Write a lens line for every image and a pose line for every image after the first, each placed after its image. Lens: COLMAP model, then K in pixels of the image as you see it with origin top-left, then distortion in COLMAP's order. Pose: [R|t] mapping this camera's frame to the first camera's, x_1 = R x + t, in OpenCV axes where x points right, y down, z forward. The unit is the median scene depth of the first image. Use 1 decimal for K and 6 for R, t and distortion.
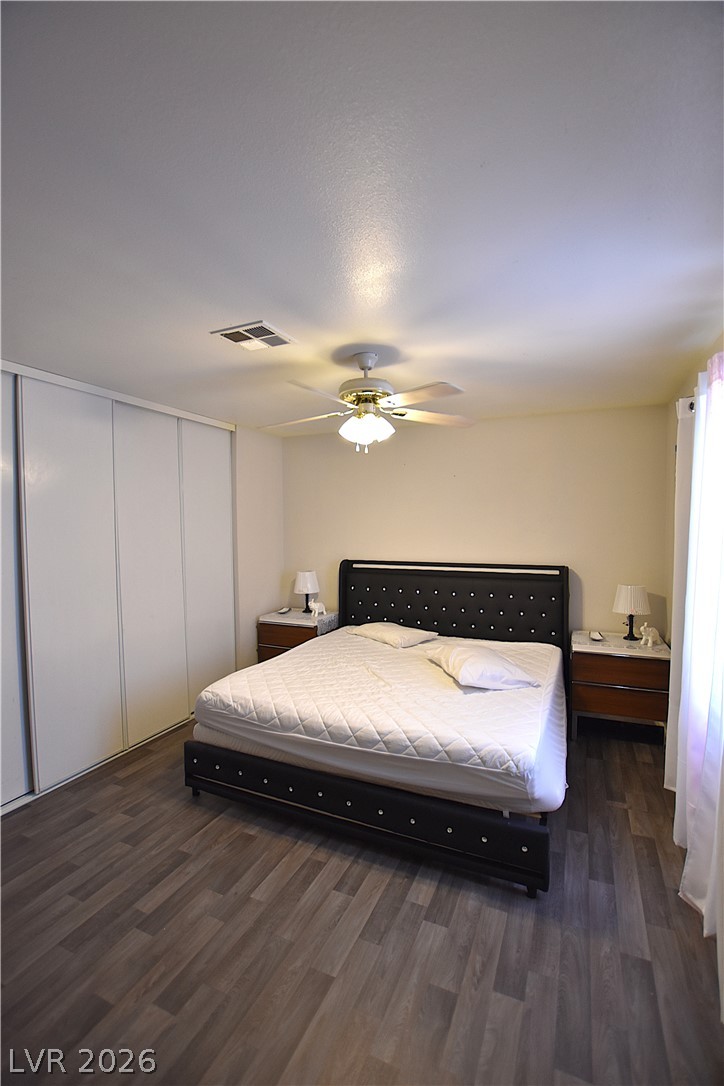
lens RADIAL K [[480.9, 0, 360.4], [0, 480.9, 545.4], [0, 0, 1]] dist [-0.020763, -0.000395]
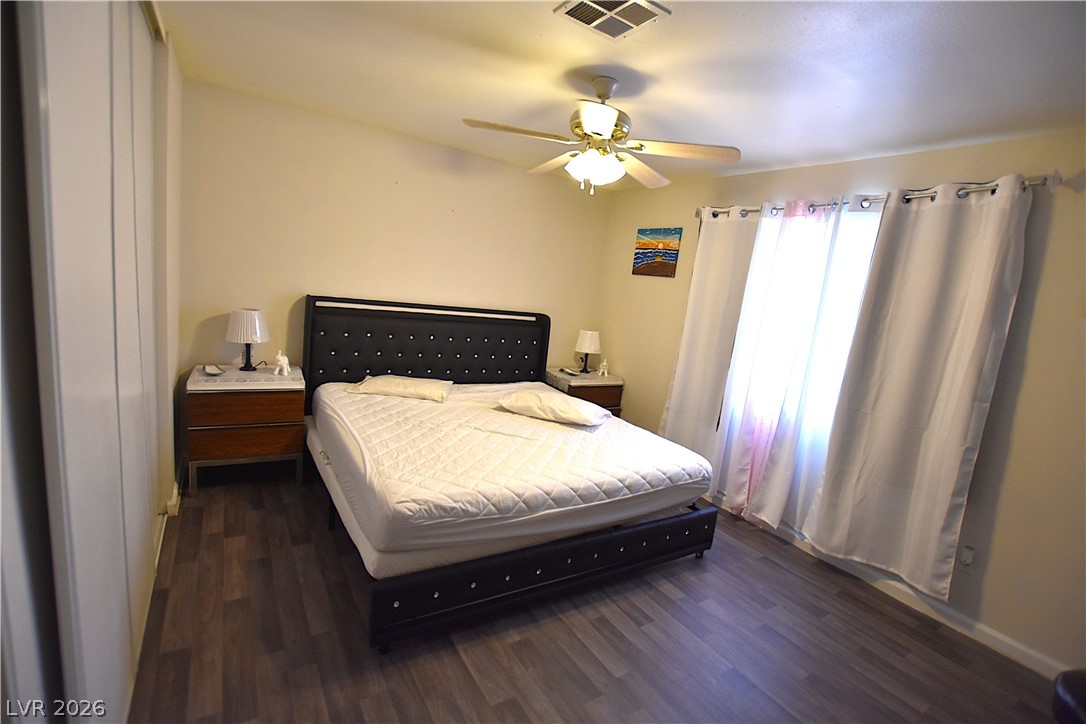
lens RADIAL K [[480.9, 0, 538.2], [0, 480.9, 363.1], [0, 0, 1]] dist [-0.020763, -0.000395]
pose [[0.548682, -0.068281, 0.833238, -0.808438], [-0.083706, 0.987164, 0.136015, 0.006559], [-0.831830, -0.144375, 0.535924, 0.544243]]
